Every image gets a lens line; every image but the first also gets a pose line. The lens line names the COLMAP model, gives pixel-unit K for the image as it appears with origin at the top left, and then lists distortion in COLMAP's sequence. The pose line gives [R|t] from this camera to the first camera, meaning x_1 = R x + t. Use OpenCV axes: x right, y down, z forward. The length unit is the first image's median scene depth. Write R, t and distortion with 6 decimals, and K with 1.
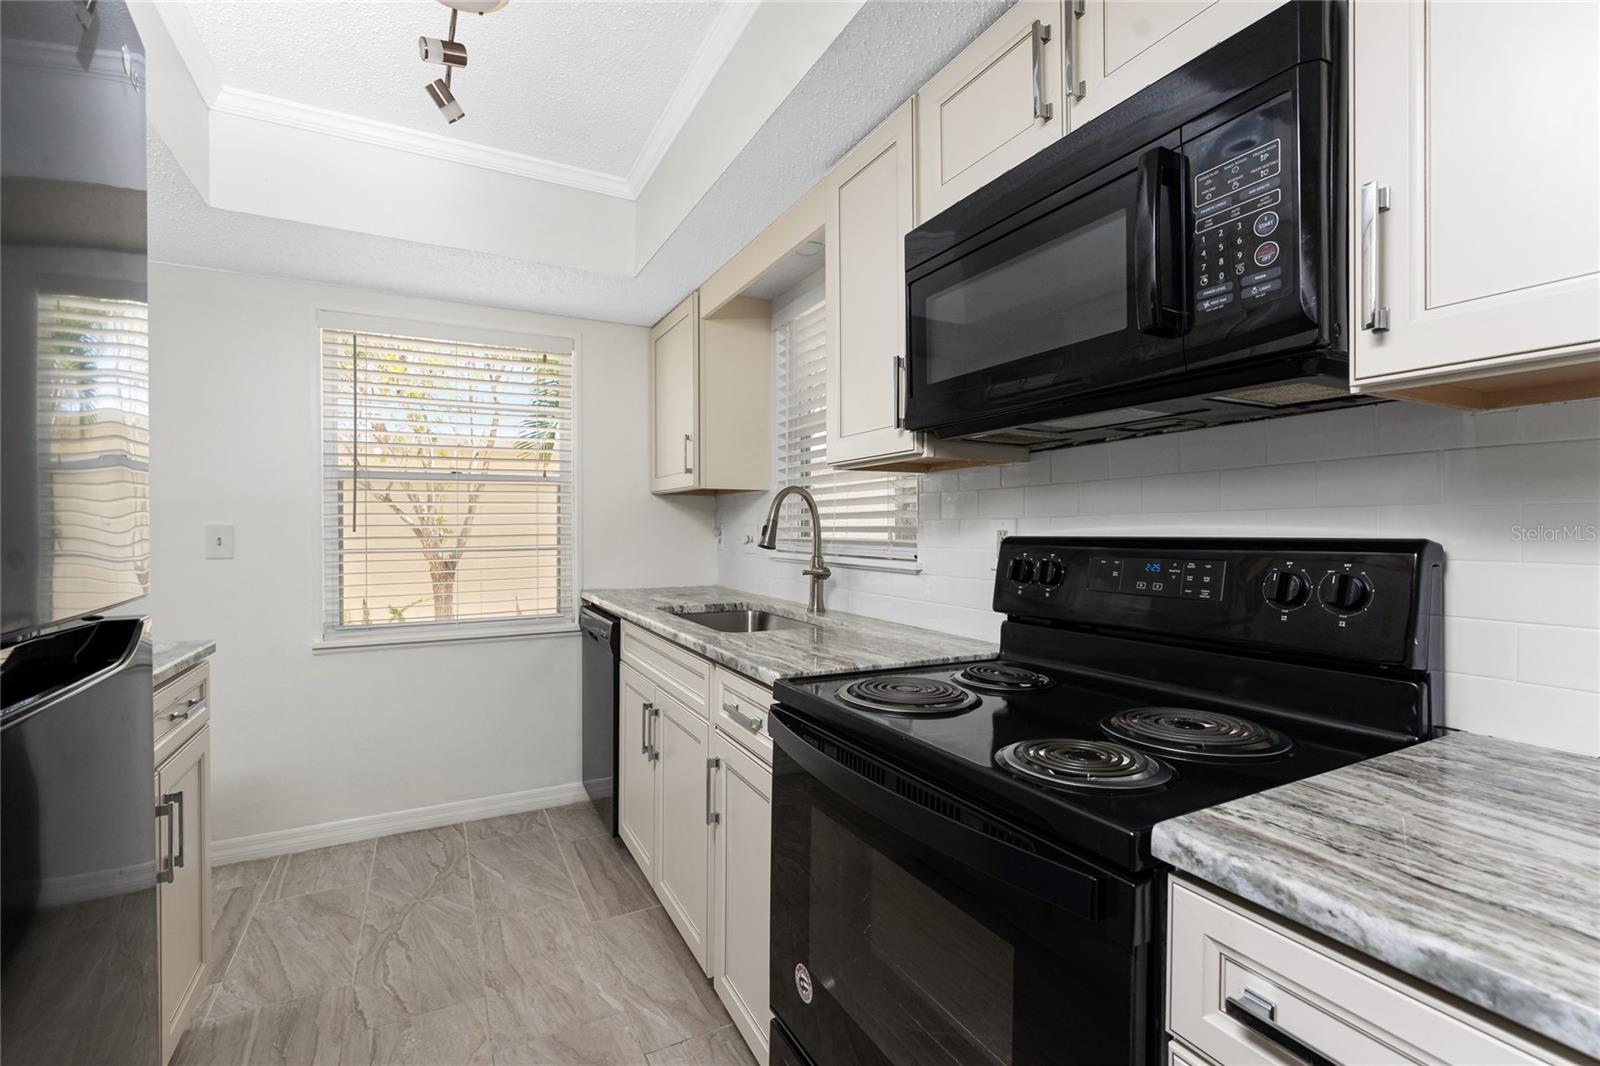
lens RADIAL K [[719.3, 0, 811.0], [0, 719.3, 530.9], [0, 0, 1]] dist [-0.000278, -0.000411]
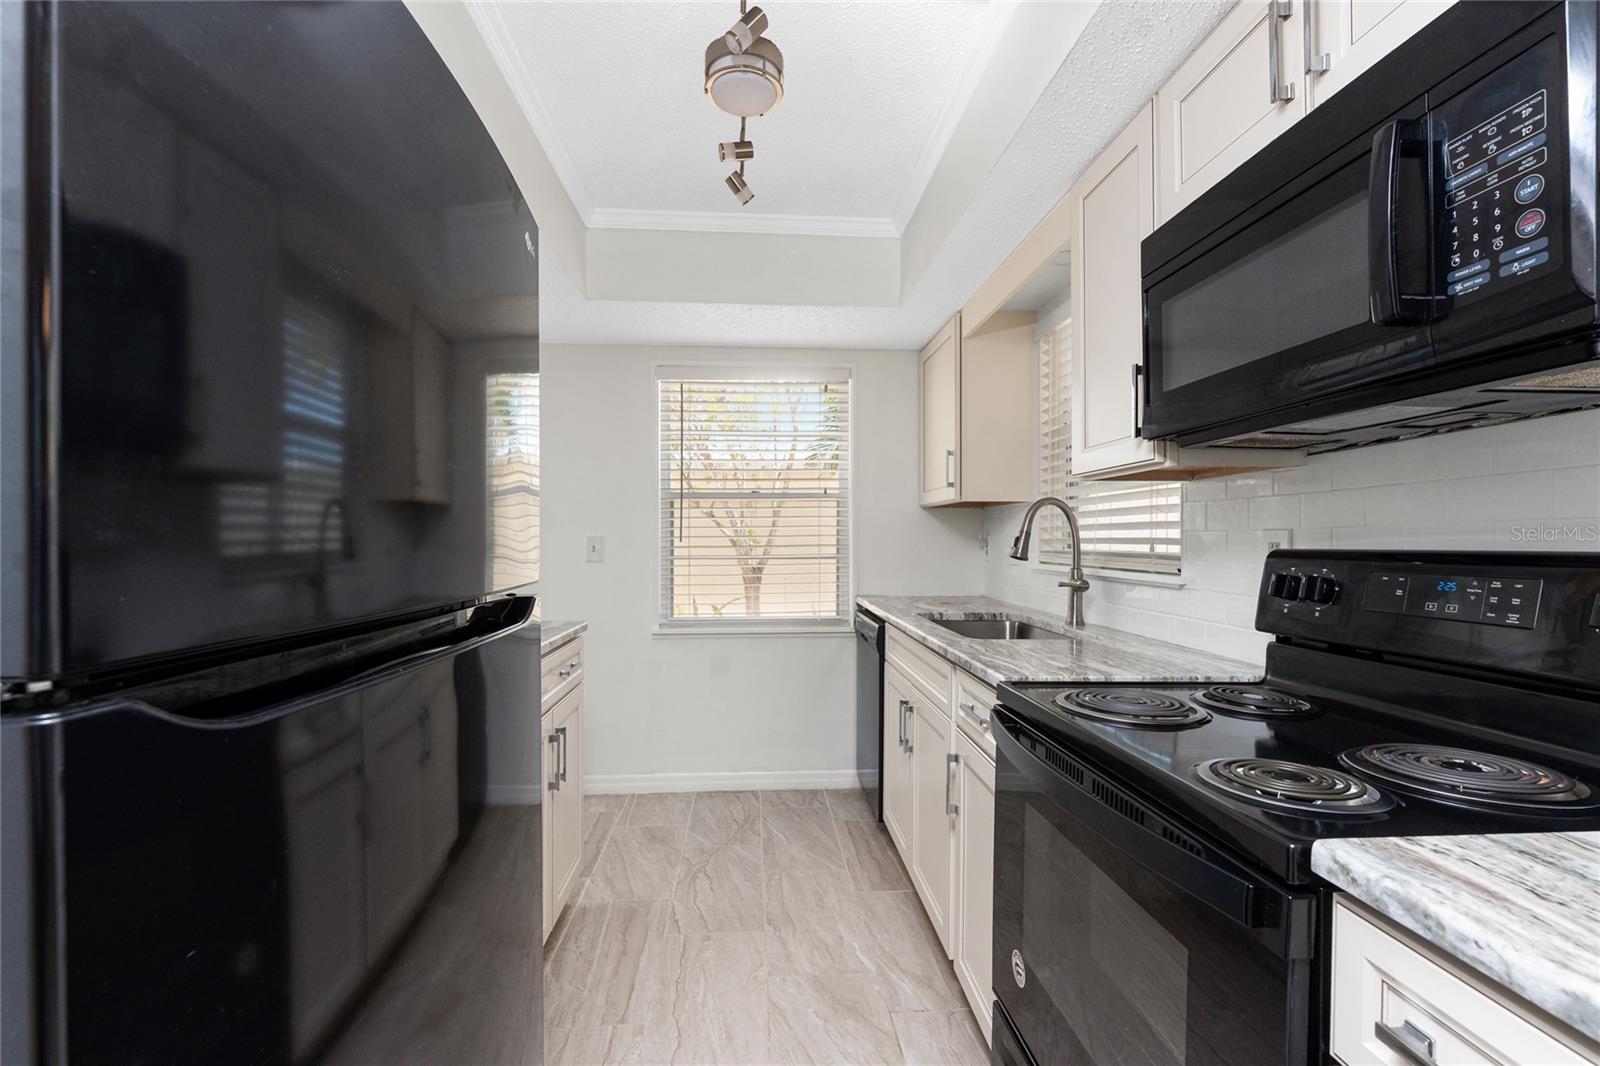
lens RADIAL K [[719.8, 0, 796.4], [0, 719.8, 539.6], [0, 0, 1]] dist [0.001744, -0.000243]
pose [[0.910983, 0.002510, -0.412435, 0.083913], [-0.004252, 0.999985, -0.003307, 0.001081], [0.412421, 0.004766, 0.910981, -0.069034]]
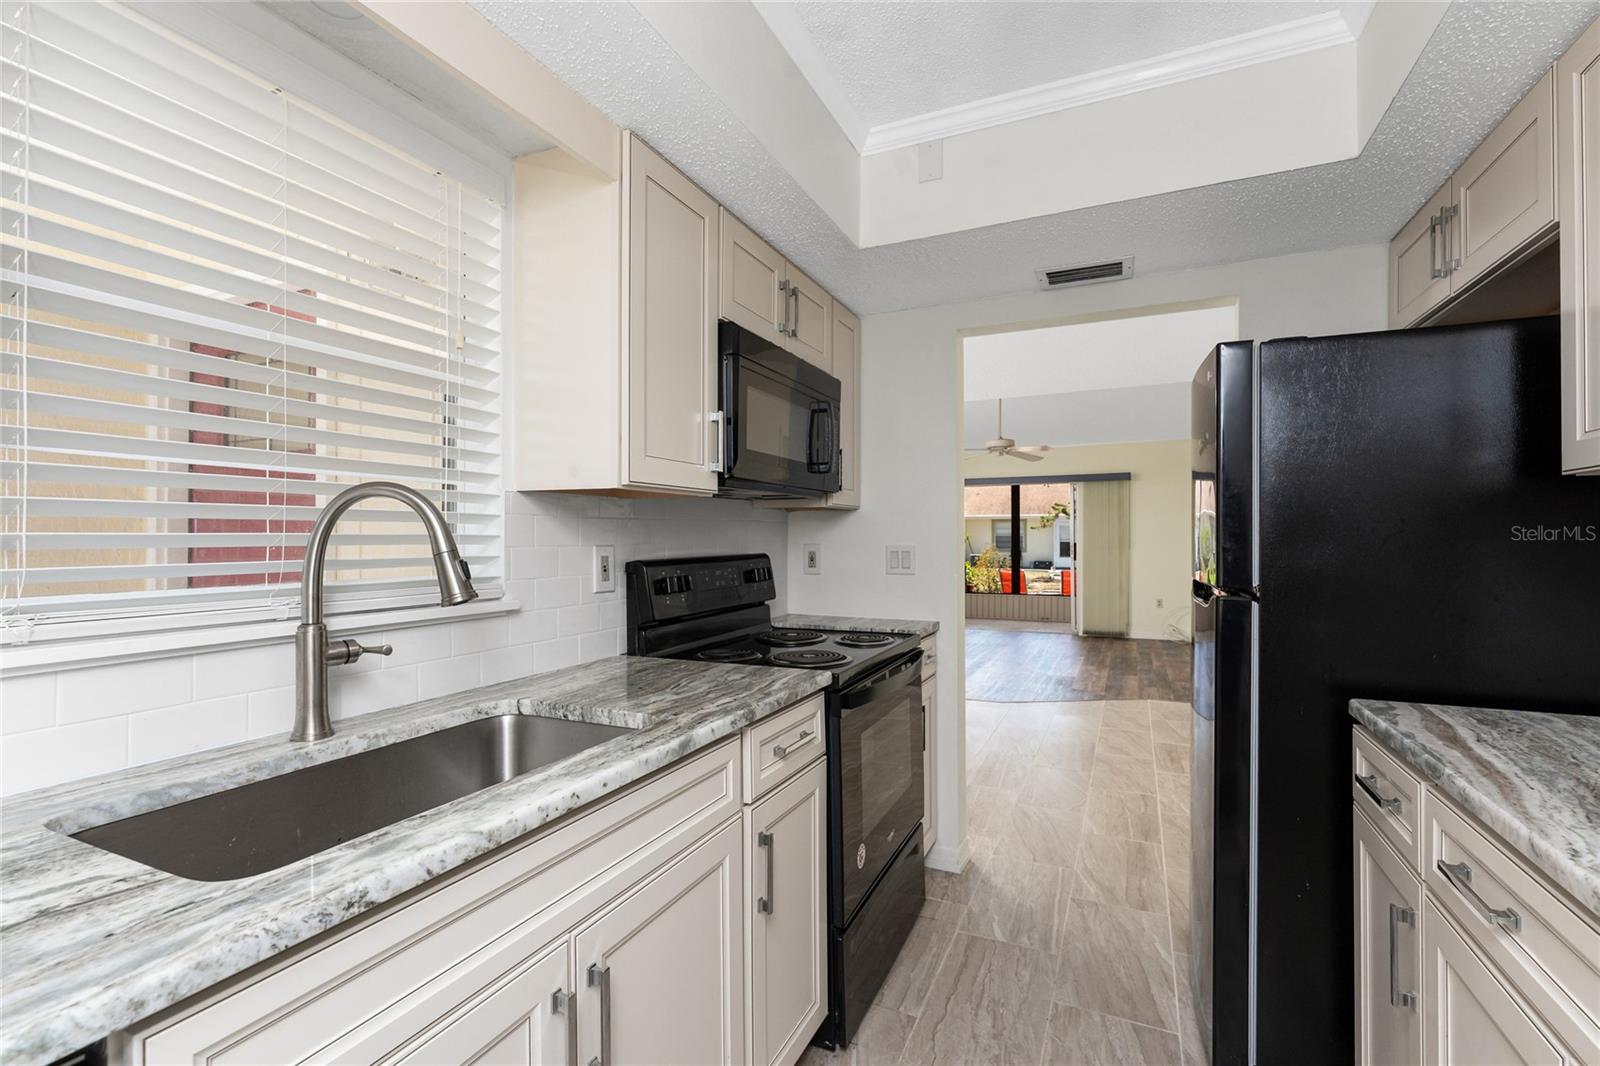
lens RADIAL K [[737.7, 0, 792.2], [0, 737.7, 536.5], [0, 0, 1]] dist [0.001185, -0.000828]
pose [[-0.606879, 0.005822, 0.794773, -0.737364], [0.008911, 0.999960, -0.000520, -0.024845], [-0.794744, 0.006767, -0.606907, 1.331487]]
